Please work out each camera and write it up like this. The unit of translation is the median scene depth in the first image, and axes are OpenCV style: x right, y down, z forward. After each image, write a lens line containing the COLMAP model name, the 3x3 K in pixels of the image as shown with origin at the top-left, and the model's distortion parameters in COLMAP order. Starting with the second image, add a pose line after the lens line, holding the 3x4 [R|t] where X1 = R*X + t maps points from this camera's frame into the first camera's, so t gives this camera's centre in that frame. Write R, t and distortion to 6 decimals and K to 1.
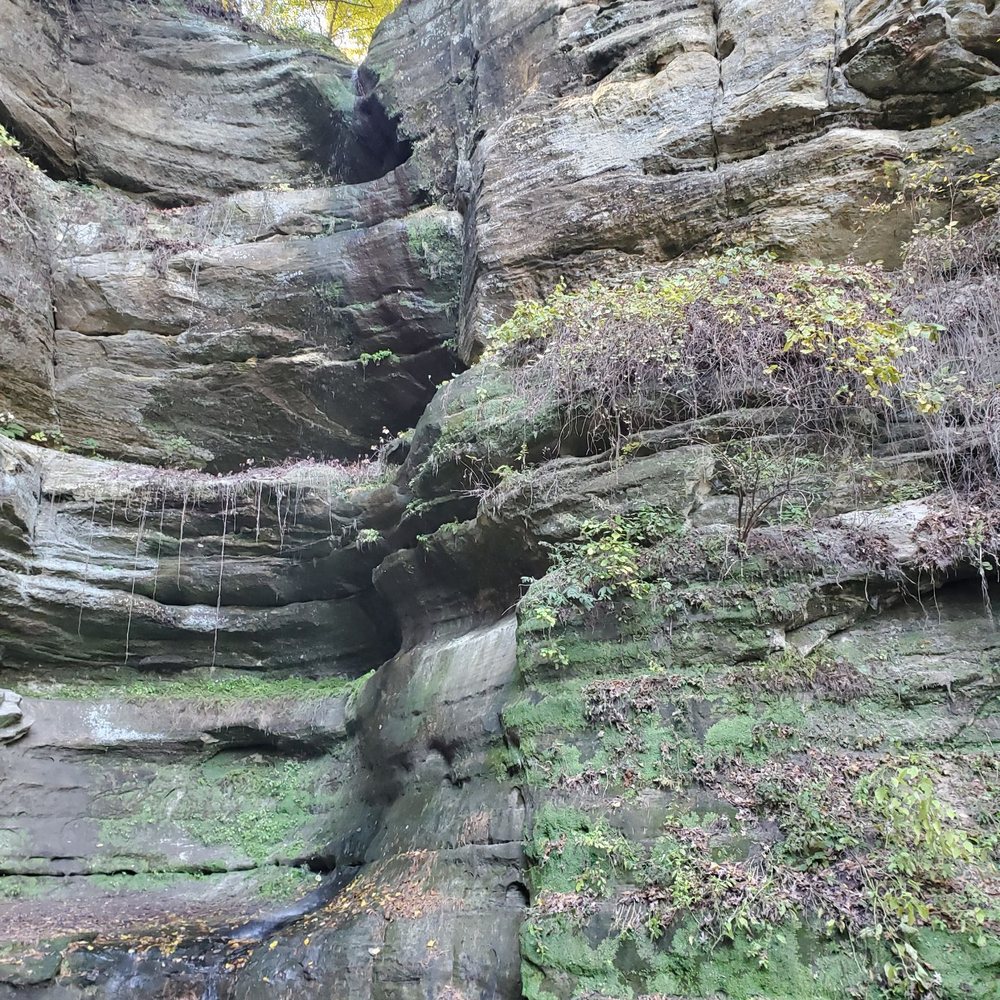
lens RADIAL K [[1019.5, 0, 482.7], [0, 1019.5, 533.5], [0, 0, 1]] dist [0.021205, -0.014129]
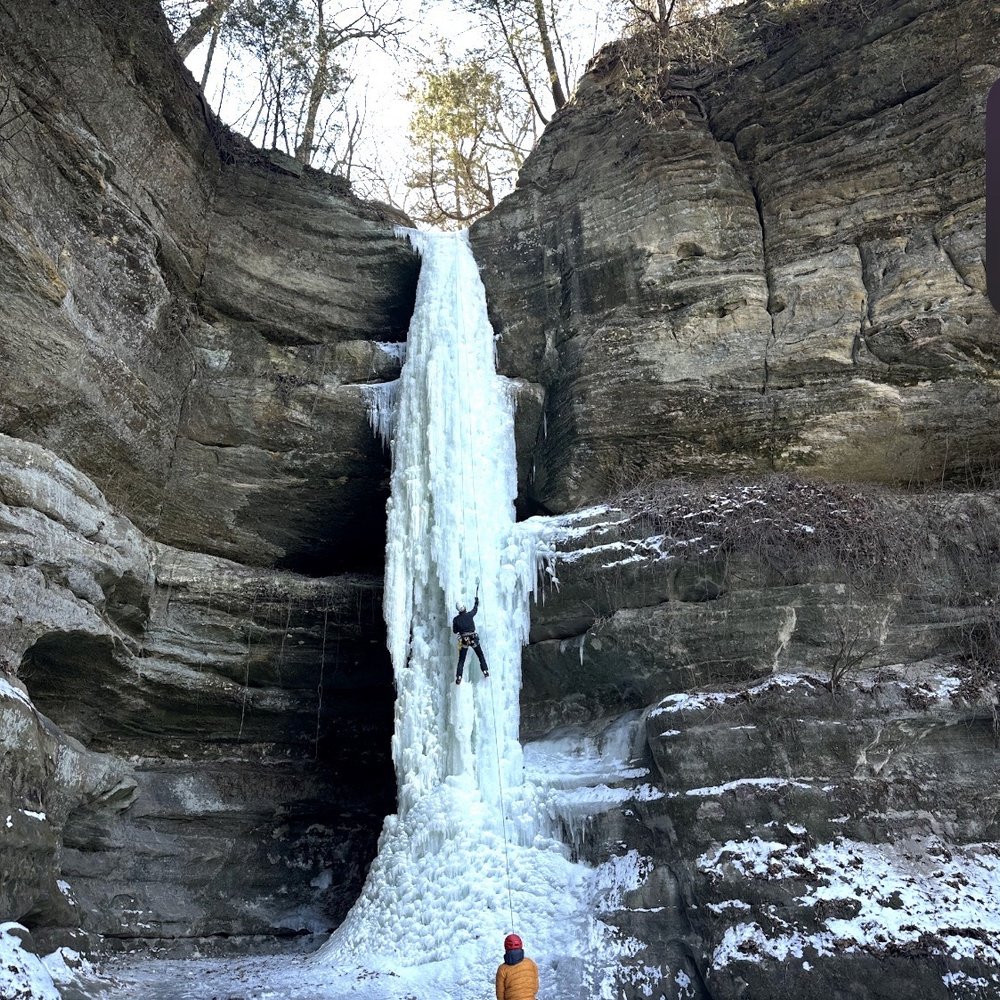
lens RADIAL K [[971.9, 0, 500.0], [0, 971.9, 500.0], [0, 0, 1]] dist [0.171397, -0.346222]
pose [[0.968701, 0.088968, 0.231739, -0.326865], [-0.067374, 0.992754, -0.099499, -0.047428], [-0.238912, 0.080772, 0.967676, -0.140112]]
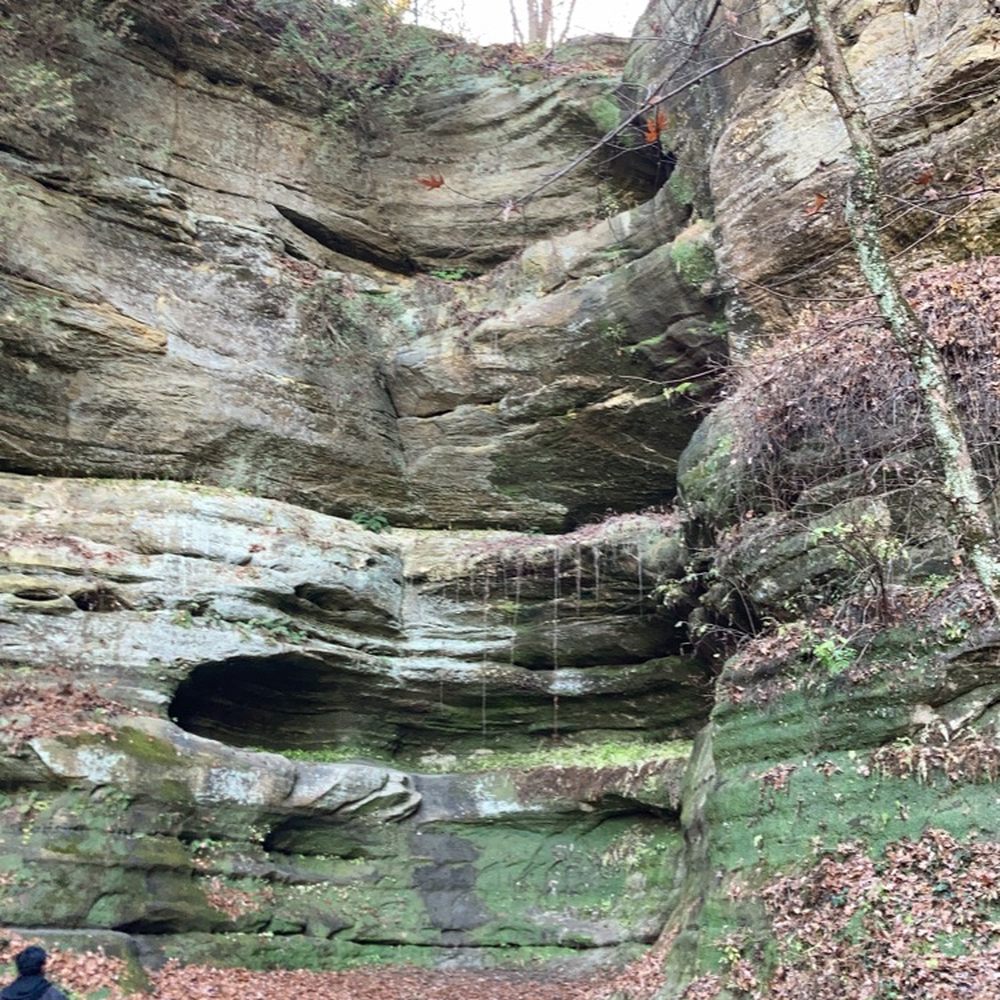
lens RADIAL K [[1377.2, 0, 500.0], [0, 1377.2, 500.0], [0, 0, 1]] dist [0.204260, -0.569692]
pose [[0.850086, -0.140909, -0.507443, 0.383176], [0.148845, 0.988541, -0.025151, -0.068458], [0.505172, -0.054150, 0.861318, -0.164411]]
